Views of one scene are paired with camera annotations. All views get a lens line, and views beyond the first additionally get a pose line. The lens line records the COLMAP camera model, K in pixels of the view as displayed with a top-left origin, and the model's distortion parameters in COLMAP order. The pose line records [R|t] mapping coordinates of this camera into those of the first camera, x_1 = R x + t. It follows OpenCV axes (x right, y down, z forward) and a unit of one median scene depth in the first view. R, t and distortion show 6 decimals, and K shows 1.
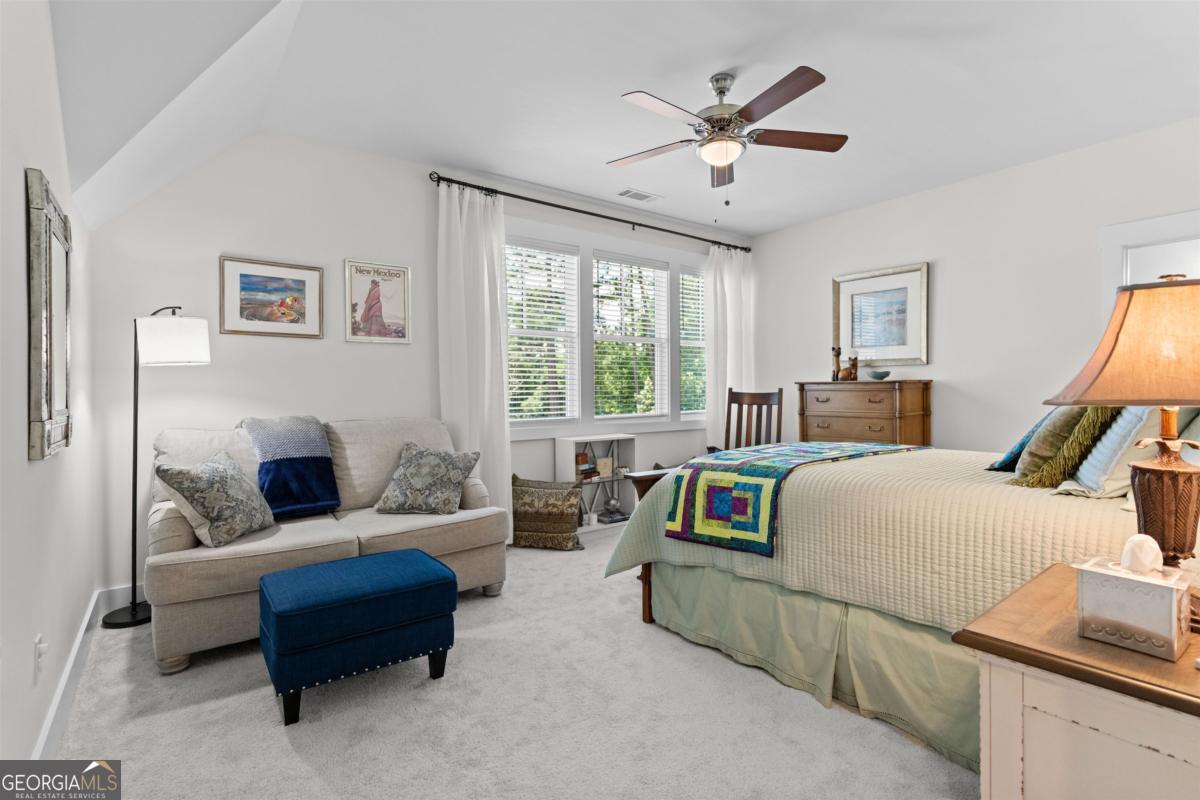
lens RADIAL K [[571.1, 0, 600.0], [0, 571.1, 400.0], [0, 0, 1]] dist [-0.001340, 0.000443]
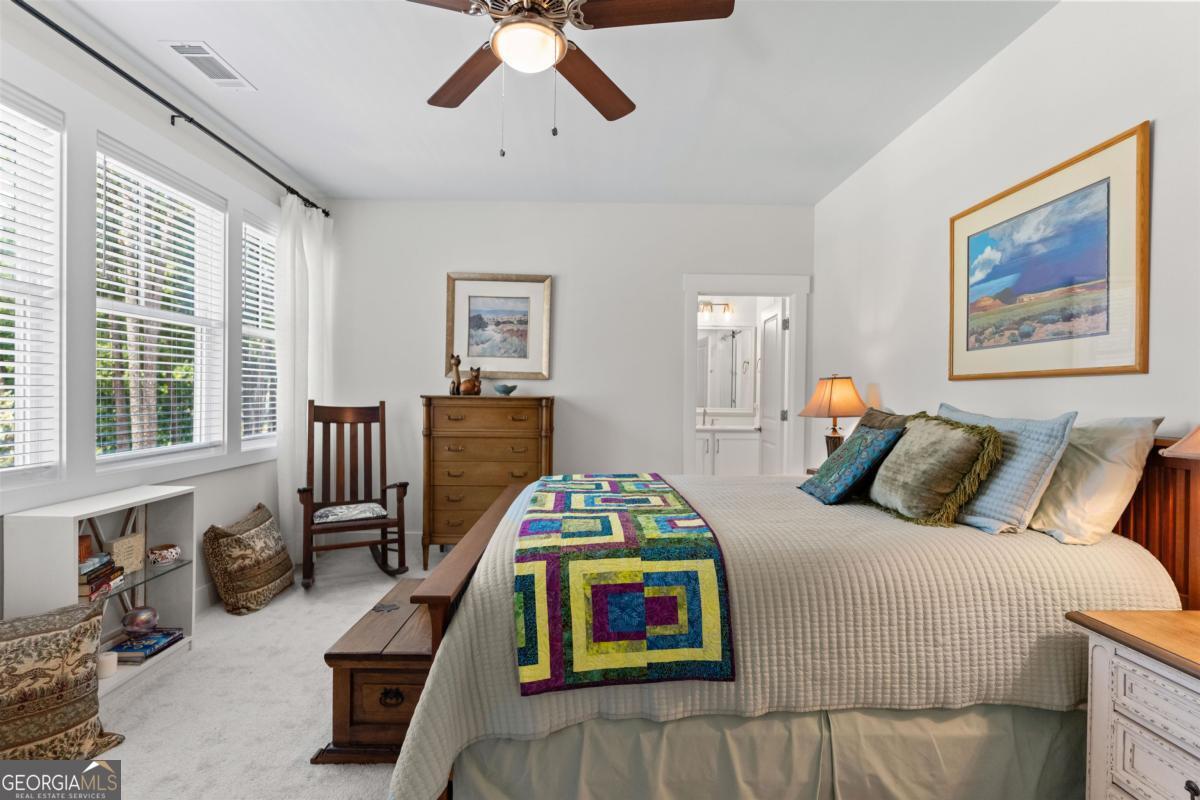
lens RADIAL K [[571.1, 0, 600.0], [0, 571.1, 400.0], [0, 0, 1]] dist [-0.001340, 0.000443]
pose [[0.592540, 0.005993, 0.805518, -0.284517], [-0.004575, 0.999981, -0.004074, -0.042842], [-0.805528, -0.001271, 0.592557, 0.619281]]
